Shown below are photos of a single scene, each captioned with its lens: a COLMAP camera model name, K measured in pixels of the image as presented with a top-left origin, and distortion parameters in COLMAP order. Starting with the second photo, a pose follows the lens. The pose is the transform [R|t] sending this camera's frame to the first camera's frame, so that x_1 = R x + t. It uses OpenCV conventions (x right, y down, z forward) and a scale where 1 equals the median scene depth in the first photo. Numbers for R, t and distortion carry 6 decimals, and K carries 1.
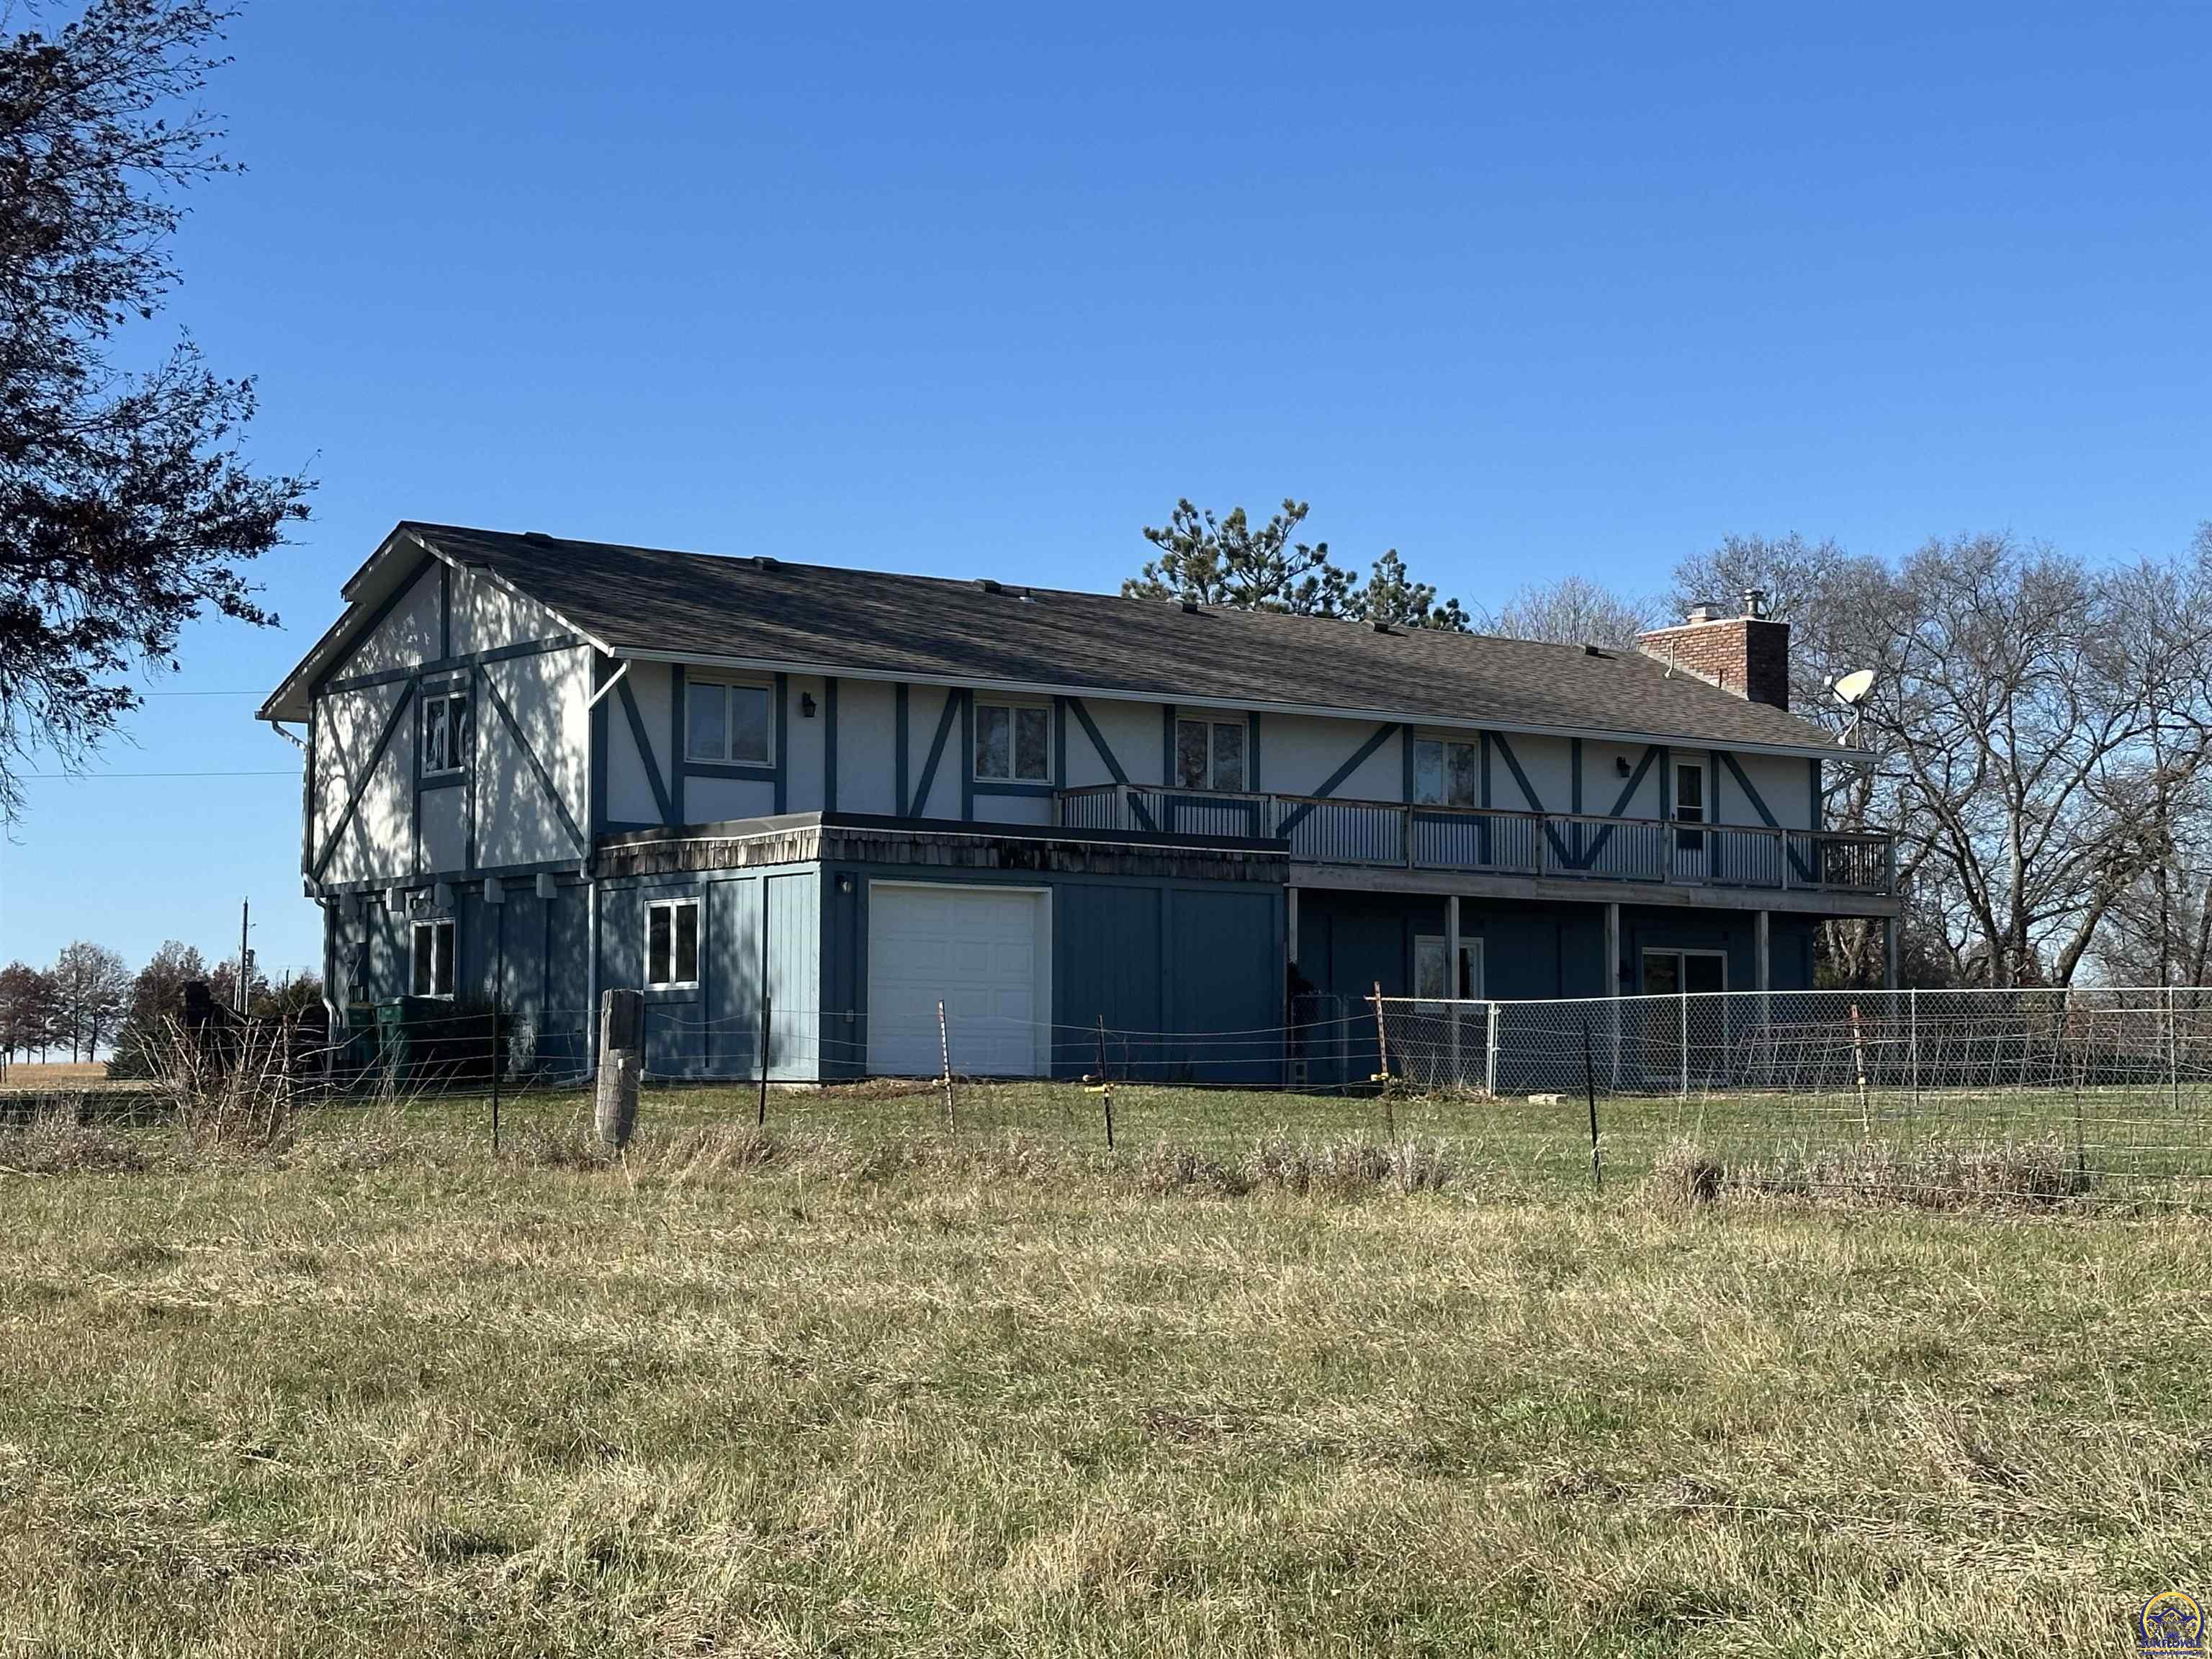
lens RADIAL K [[3898.8, 0, 1106.0], [0, 3898.8, 829.5], [0, 0, 1]] dist [-0.025866, -0.040847]
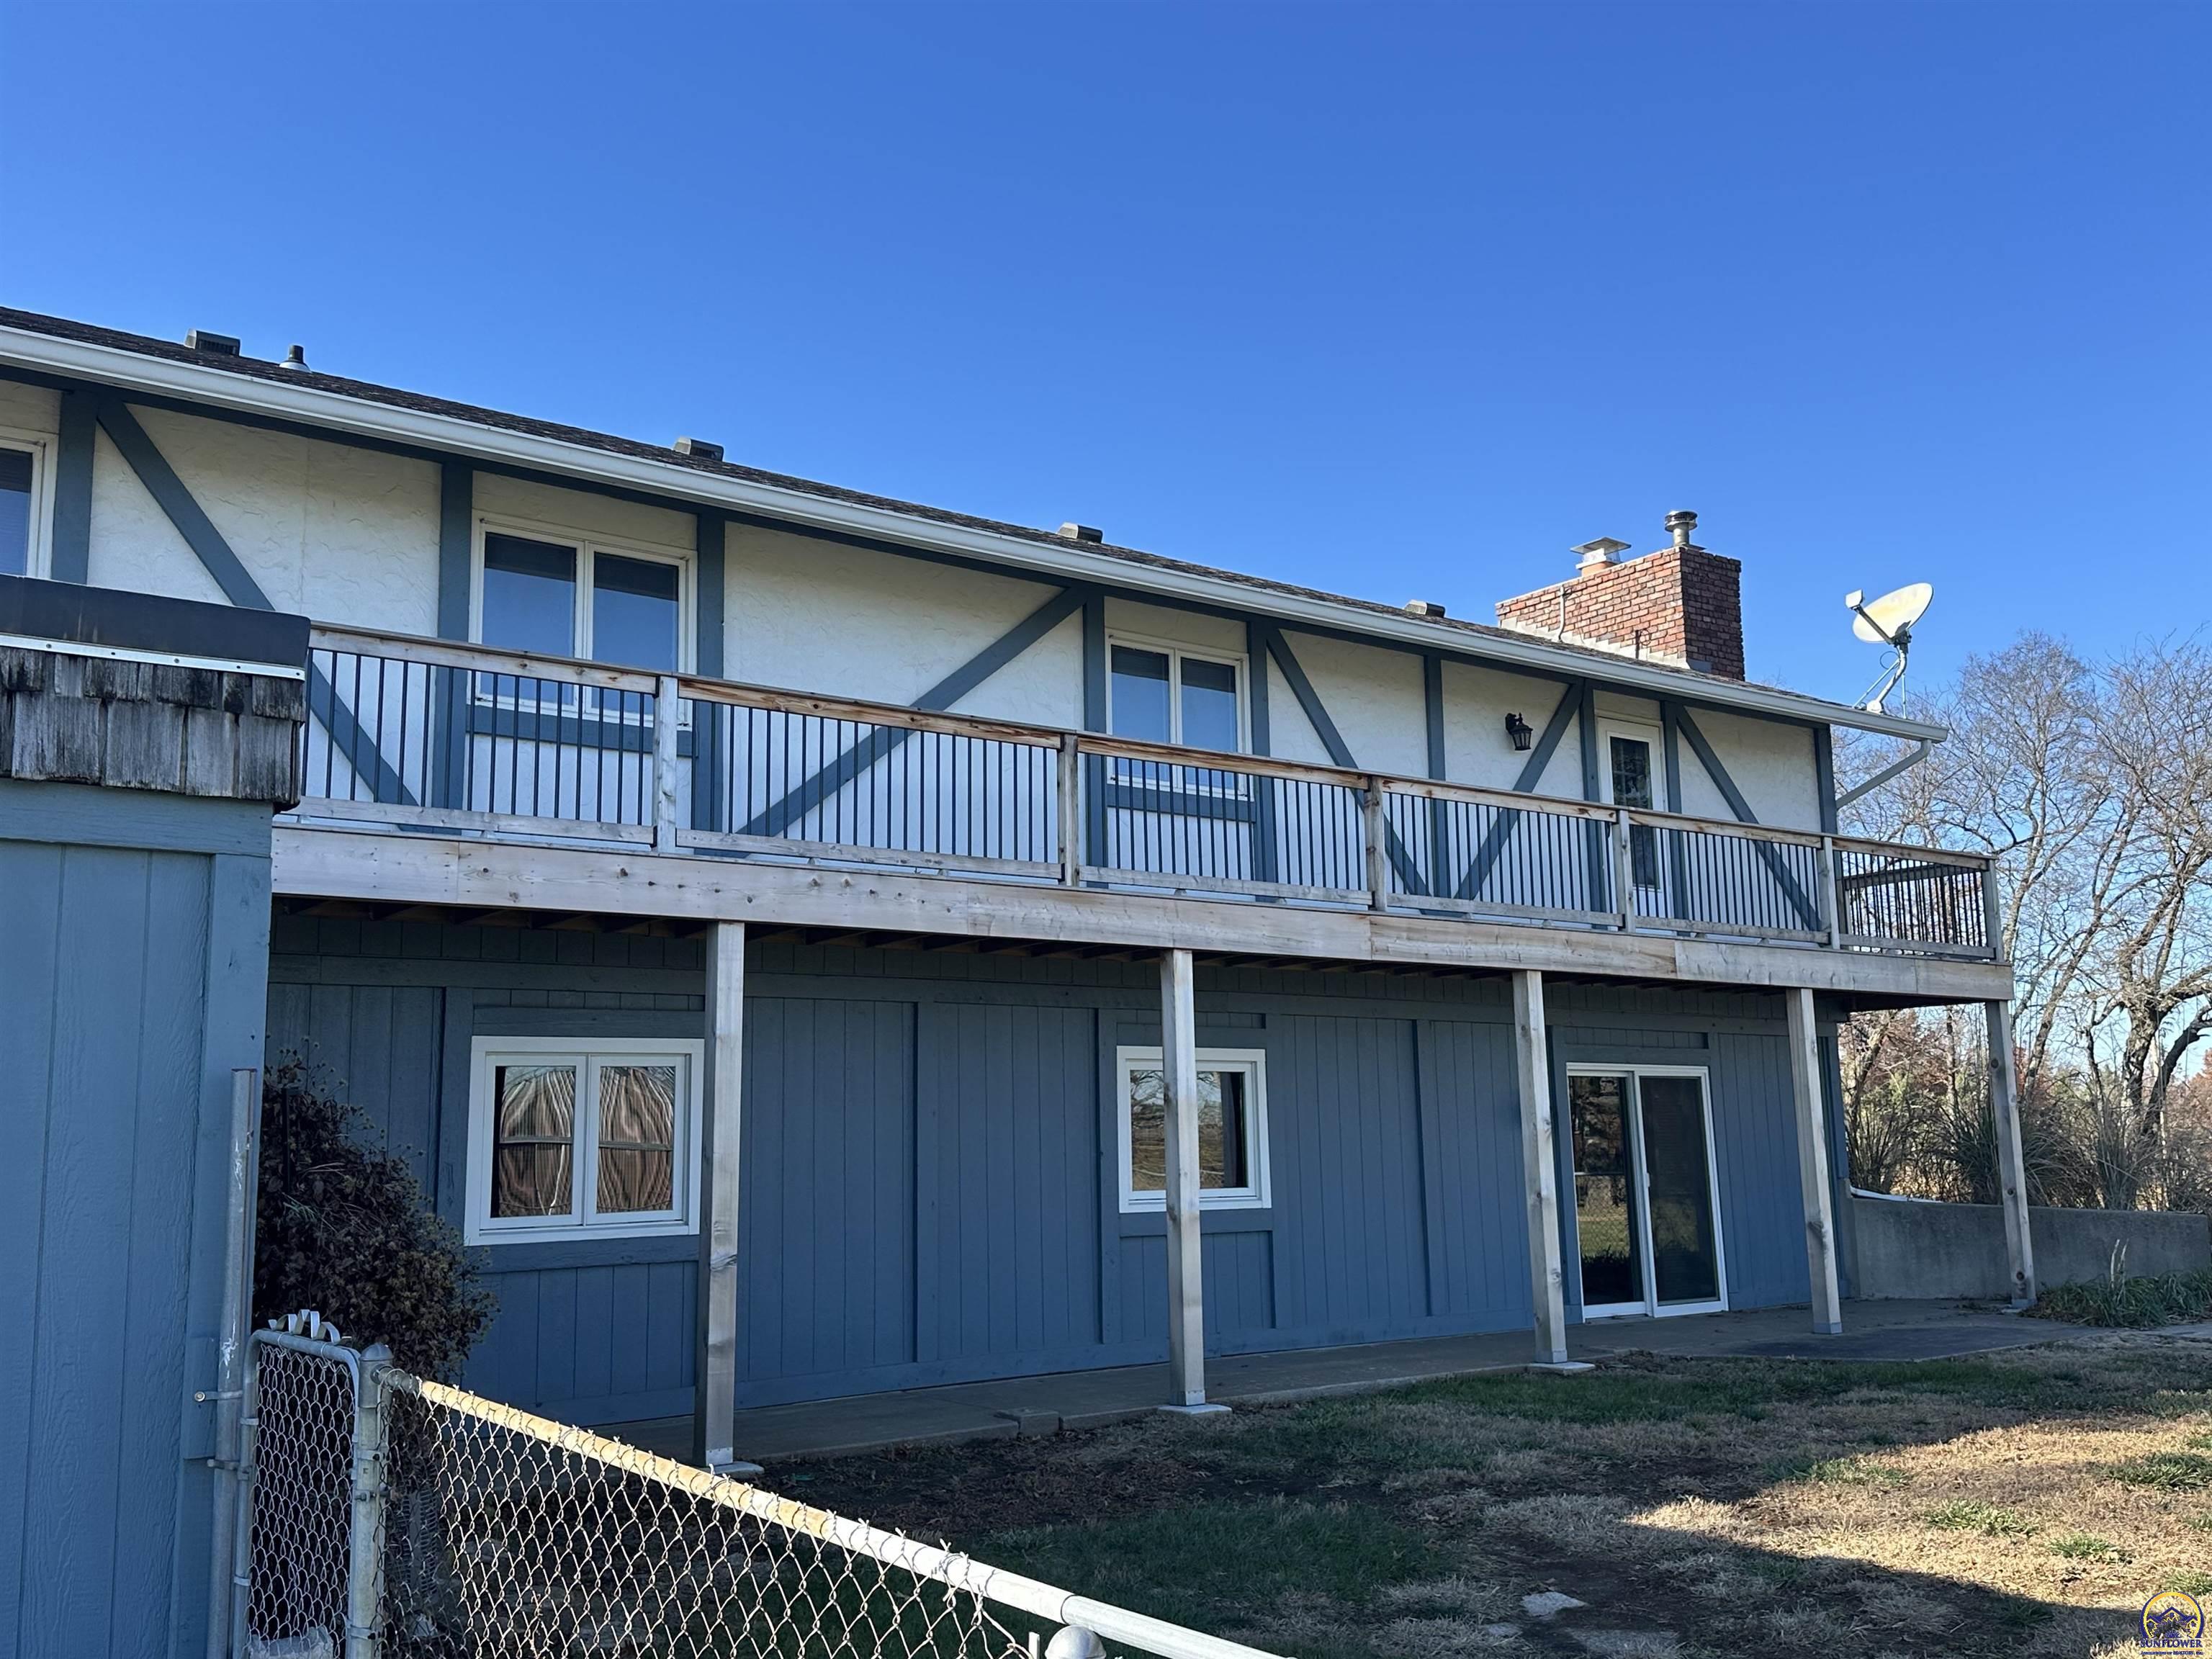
lens RADIAL K [[1996.3, 0, 1106.0], [0, 1996.3, 829.5], [0, 0, 1]] dist [0.007145, 0.003089]
pose [[0.999730, -0.021097, -0.009758, 0.077516], [0.020089, 0.995382, -0.093870, 0.022773], [0.011694, 0.093649, 0.995537, 0.722408]]
